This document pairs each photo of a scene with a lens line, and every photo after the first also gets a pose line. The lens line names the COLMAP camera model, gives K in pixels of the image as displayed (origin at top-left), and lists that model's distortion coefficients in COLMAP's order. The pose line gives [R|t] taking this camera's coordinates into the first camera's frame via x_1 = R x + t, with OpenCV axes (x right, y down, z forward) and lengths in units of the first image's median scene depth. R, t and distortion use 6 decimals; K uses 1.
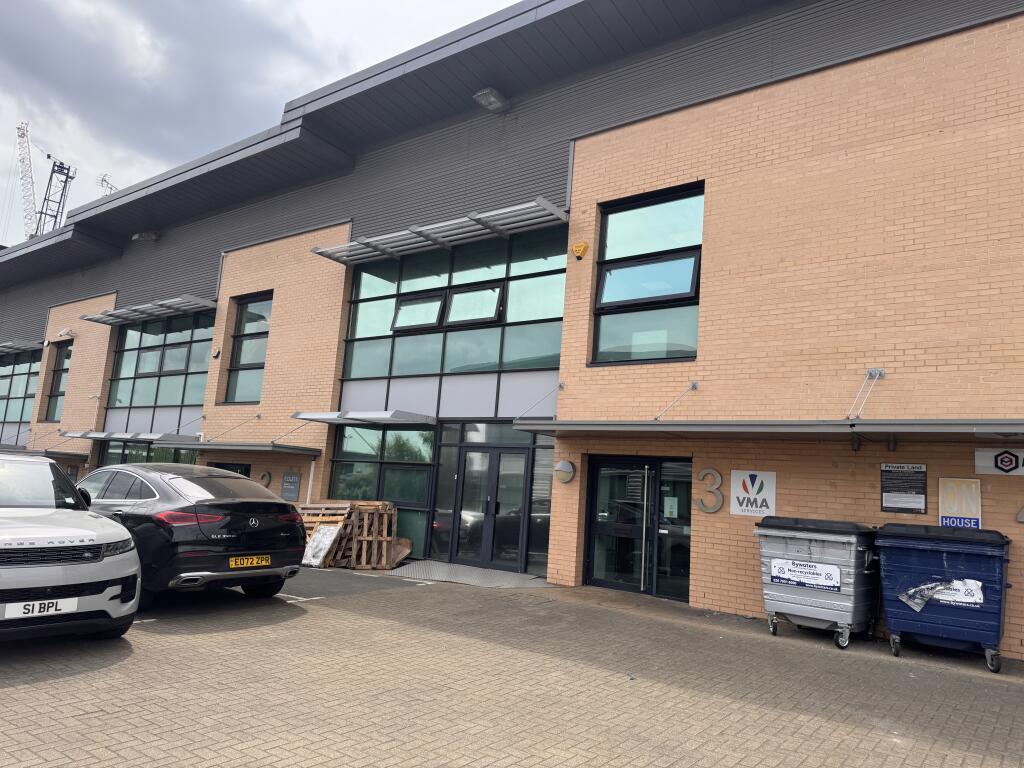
lens RADIAL K [[726.9, 0, 521.4], [0, 726.9, 389.0], [0, 0, 1]] dist [0.042500, -0.047713]
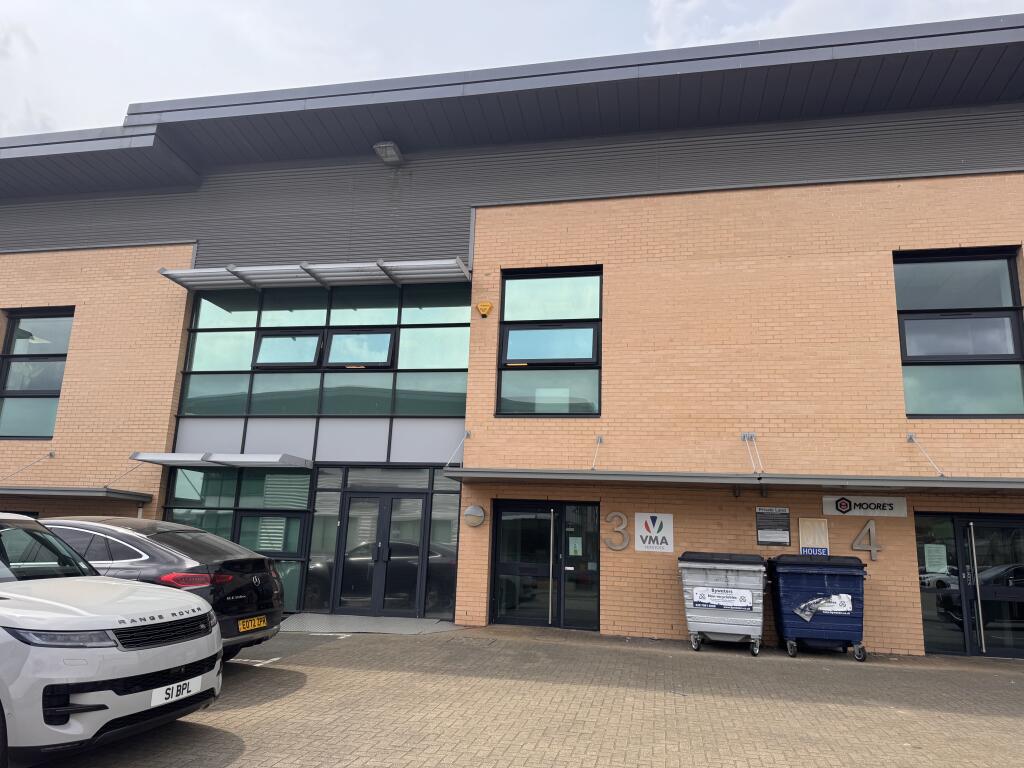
lens RADIAL K [[726.9, 0, 505.4], [0, 726.9, 385.6], [0, 0, 1]] dist [0.042500, -0.047713]
pose [[0.904972, 0.057949, 0.421505, -0.382936], [-0.035526, 0.997514, -0.060866, -0.014144], [-0.423985, 0.040107, 0.904781, 0.015801]]
